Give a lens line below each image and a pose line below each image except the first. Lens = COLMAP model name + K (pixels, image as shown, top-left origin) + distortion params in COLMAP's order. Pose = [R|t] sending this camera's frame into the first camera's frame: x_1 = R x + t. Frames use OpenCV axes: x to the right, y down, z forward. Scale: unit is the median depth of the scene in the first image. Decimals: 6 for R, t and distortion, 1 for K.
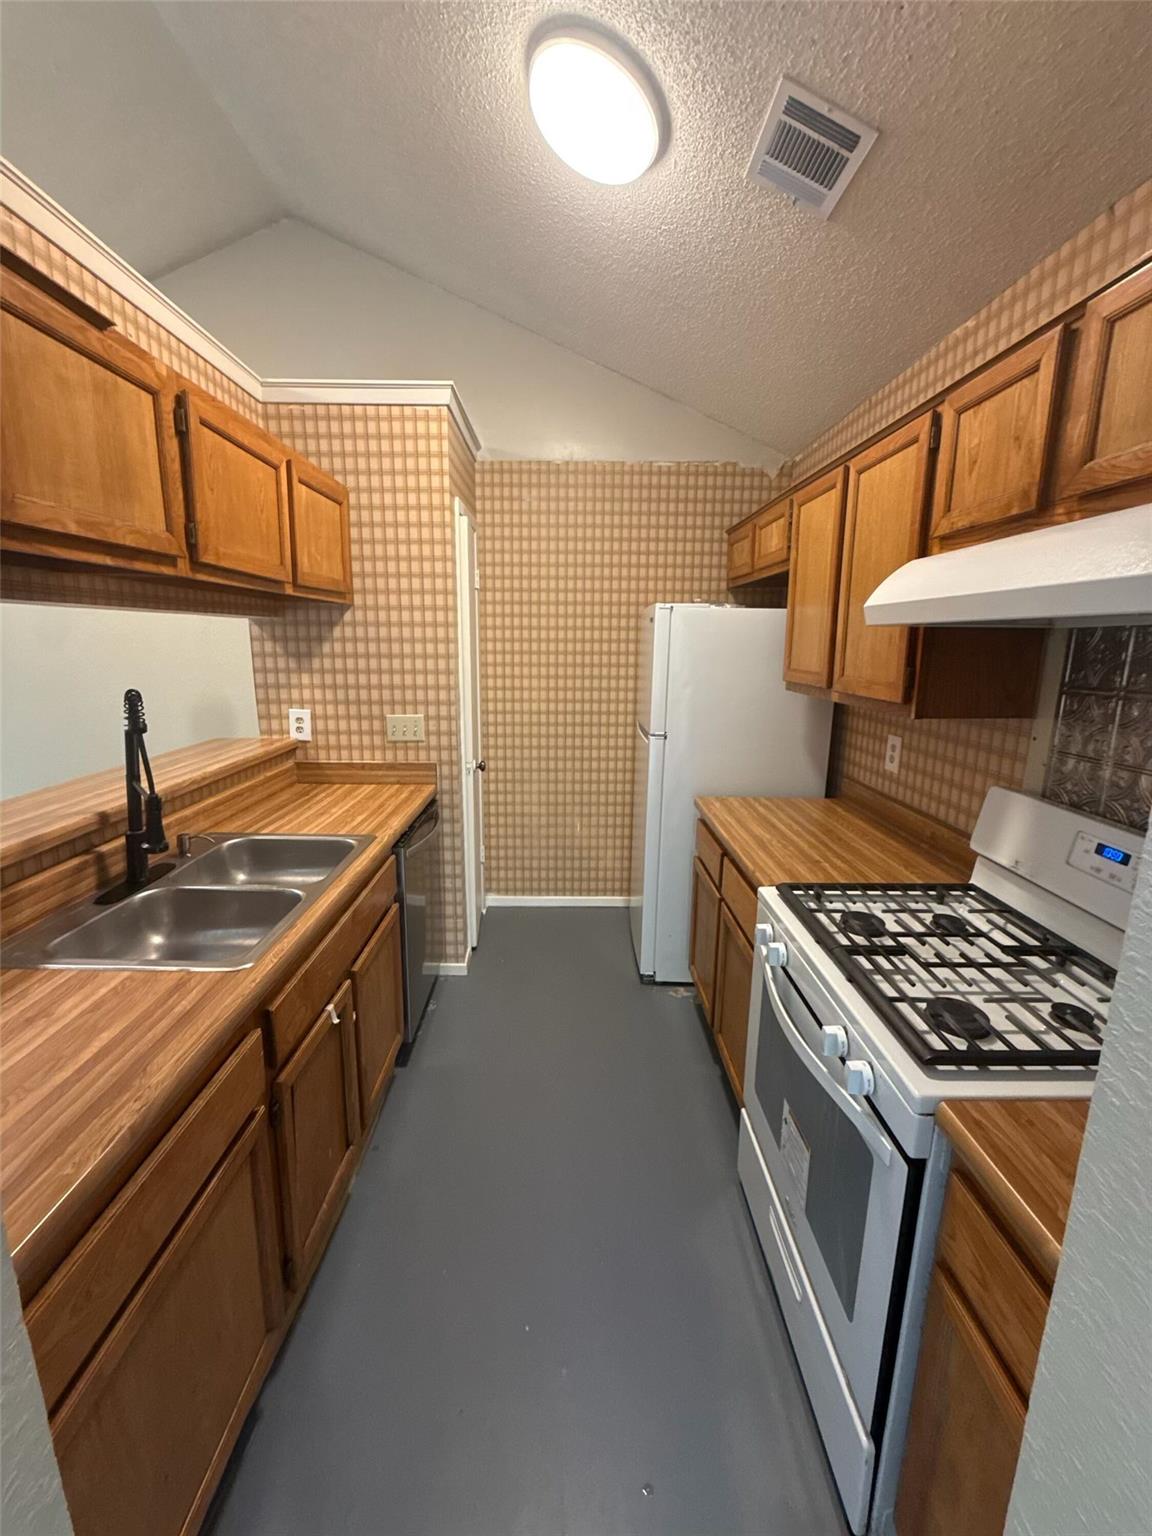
lens RADIAL K [[617.5, 0, 573.3], [0, 617.5, 763.5], [0, 0, 1]] dist [0.000143, -0.000231]
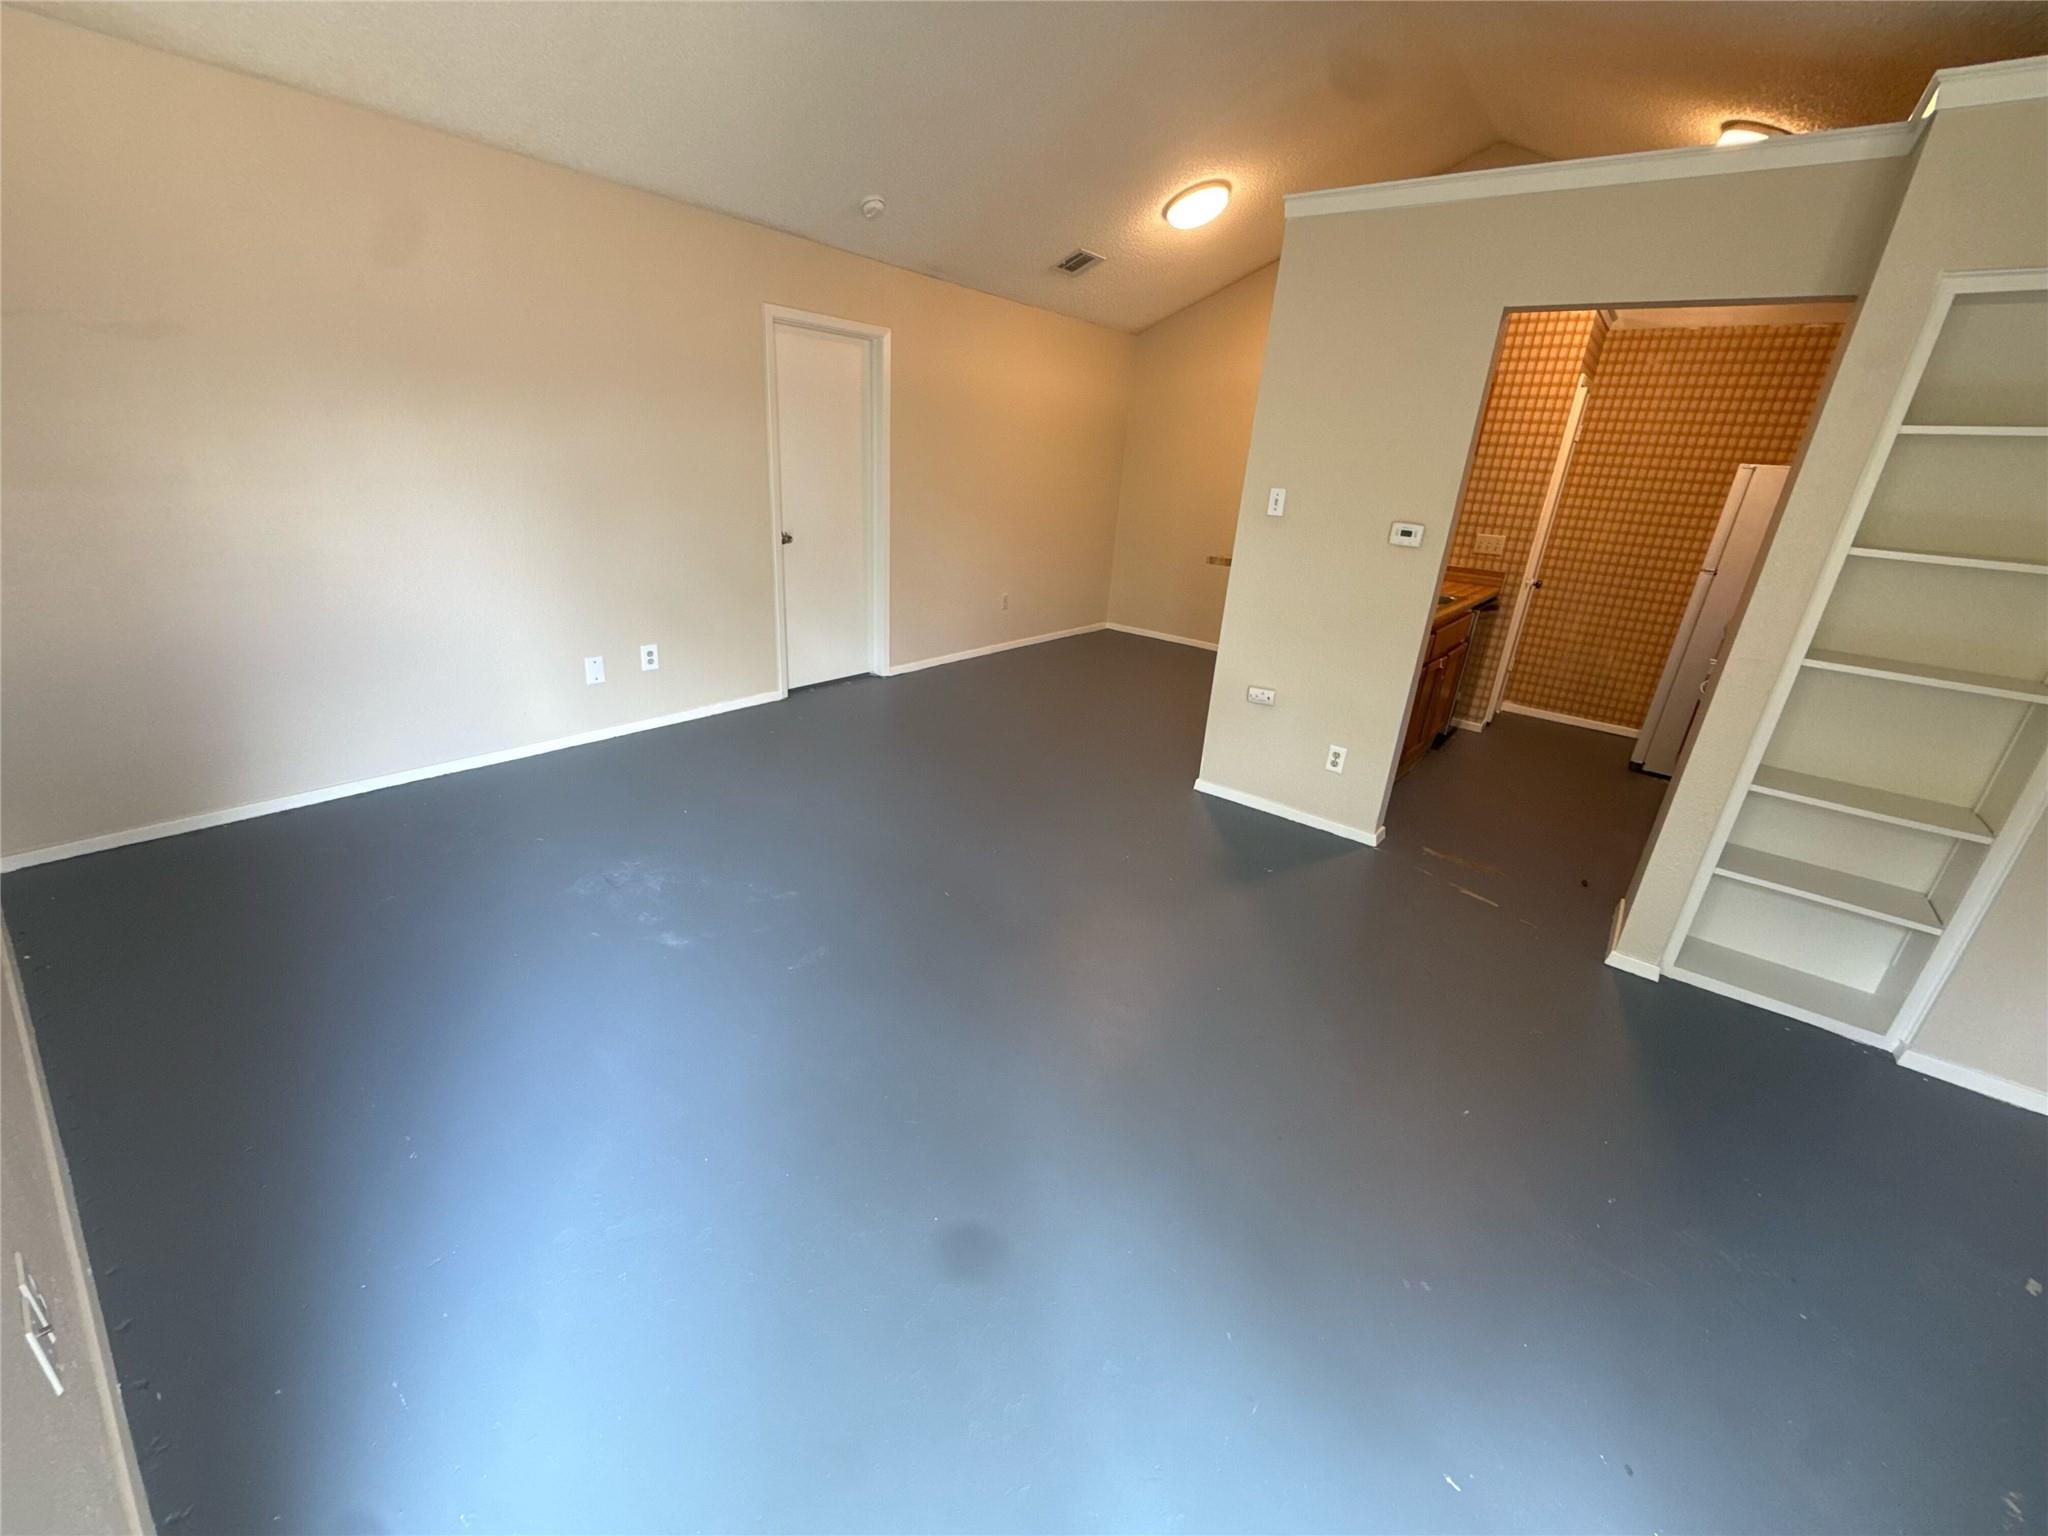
lens RADIAL K [[816.5, 0, 1016.2], [0, 816.5, 769.1], [0, 0, 1]] dist [-0.000009, -0.000150]
pose [[0.775112, 0.265382, -0.573389, 0.102847], [-0.177304, 0.962408, 0.205751, 0.250920], [0.606437, -0.057816, 0.793027, -1.206747]]
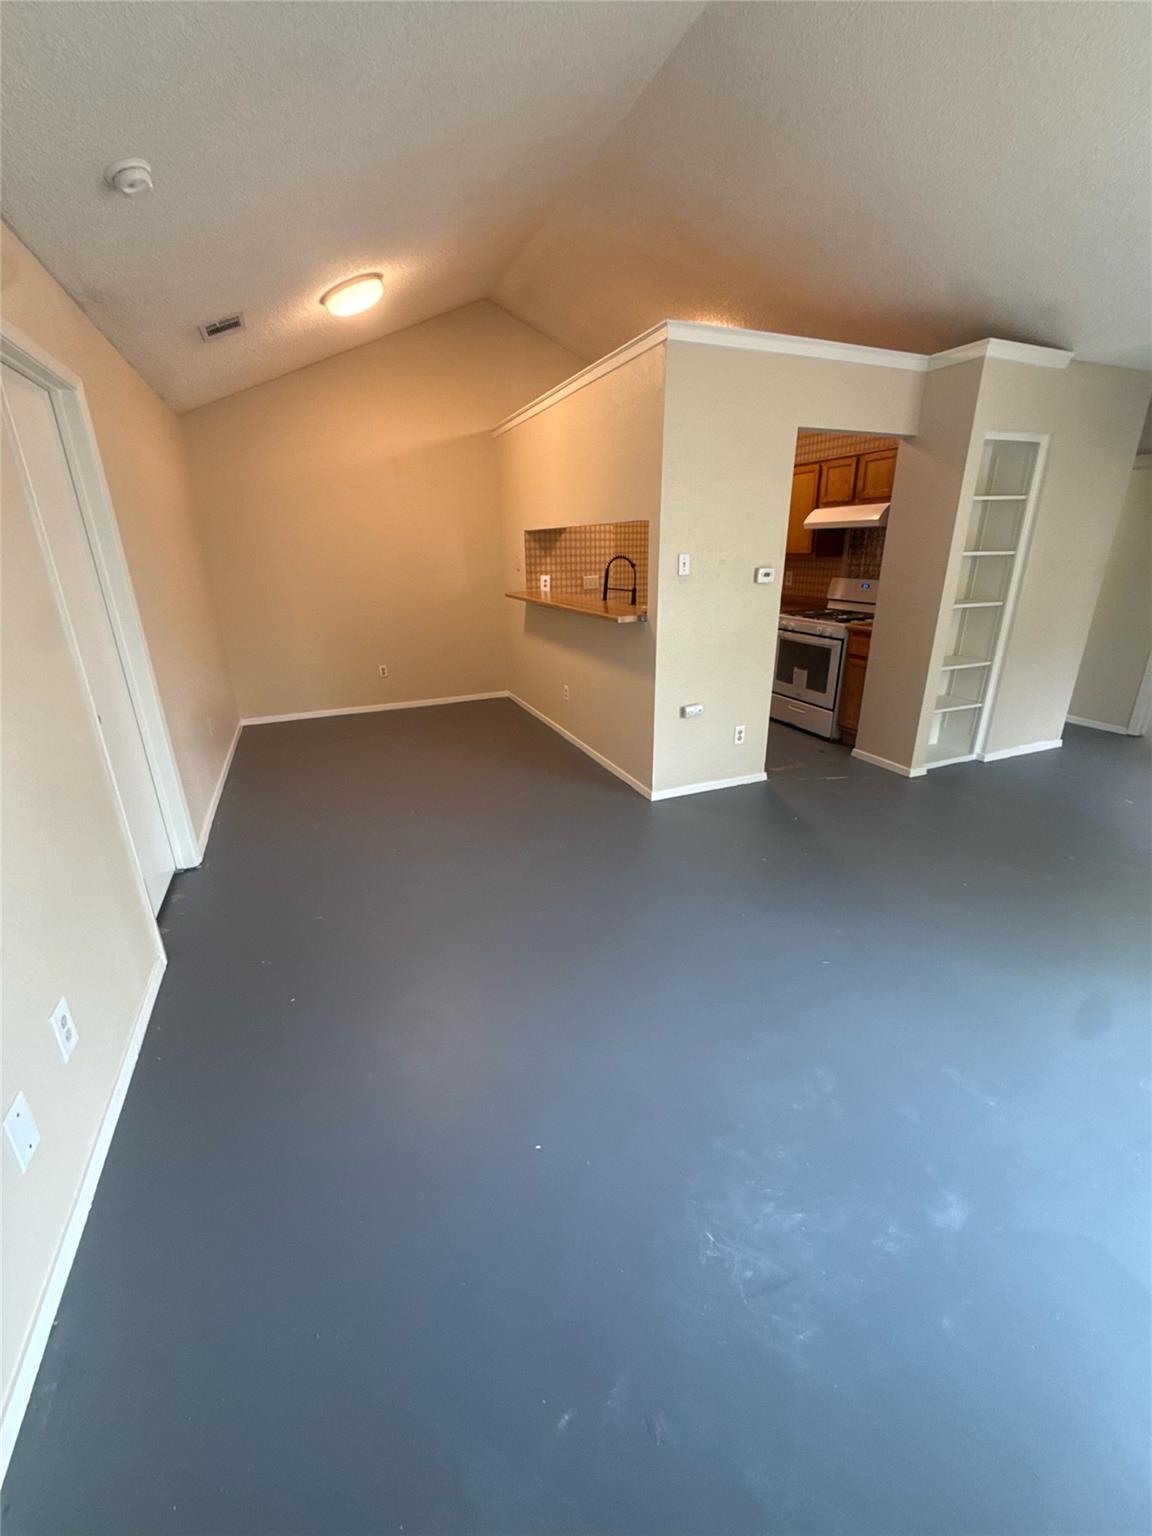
lens RADIAL K [[617.5, 0, 573.3], [0, 617.5, 763.5], [0, 0, 1]] dist [0.000143, -0.000231]
pose [[0.925428, -0.150622, 0.347700, -1.173874], [0.099722, 0.982065, 0.160009, 0.210308], [-0.365565, -0.113404, 0.923852, -1.029296]]
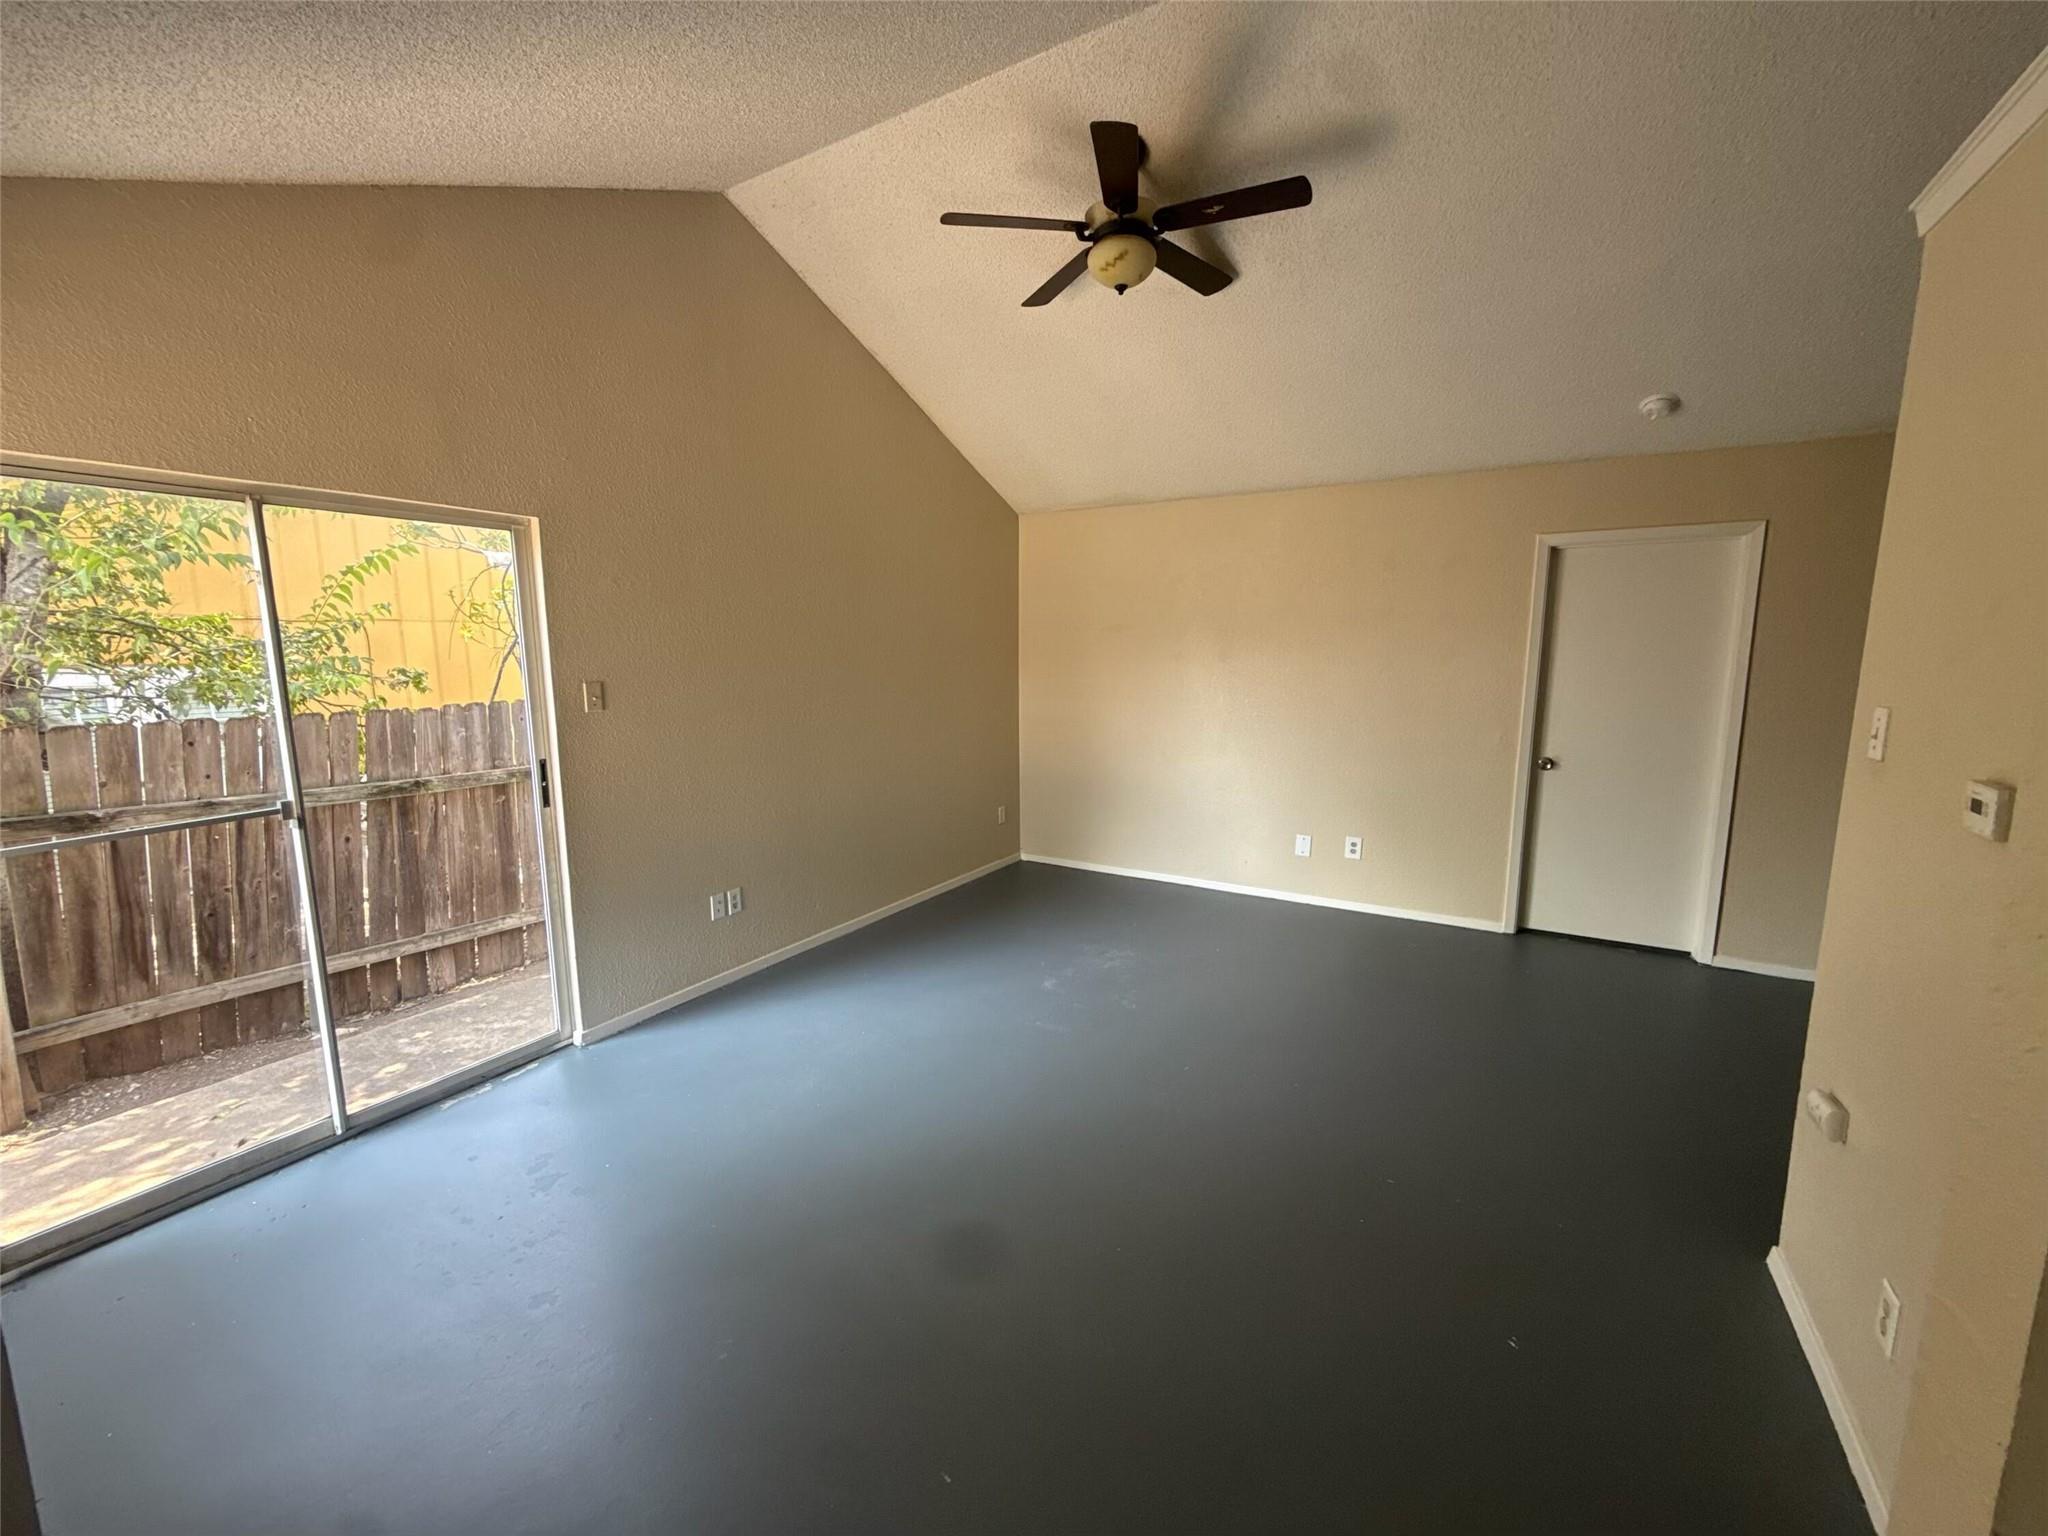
lens RADIAL K [[823.4, 0, 1016.6], [0, 823.4, 770.5], [0, 0, 1]] dist [0.000143, -0.000231]
pose [[-0.530850, 0.115919, -0.839501, 0.498086], [-0.169642, 0.956016, 0.239279, 0.016549], [0.830313, 0.269435, -0.487836, -0.119636]]
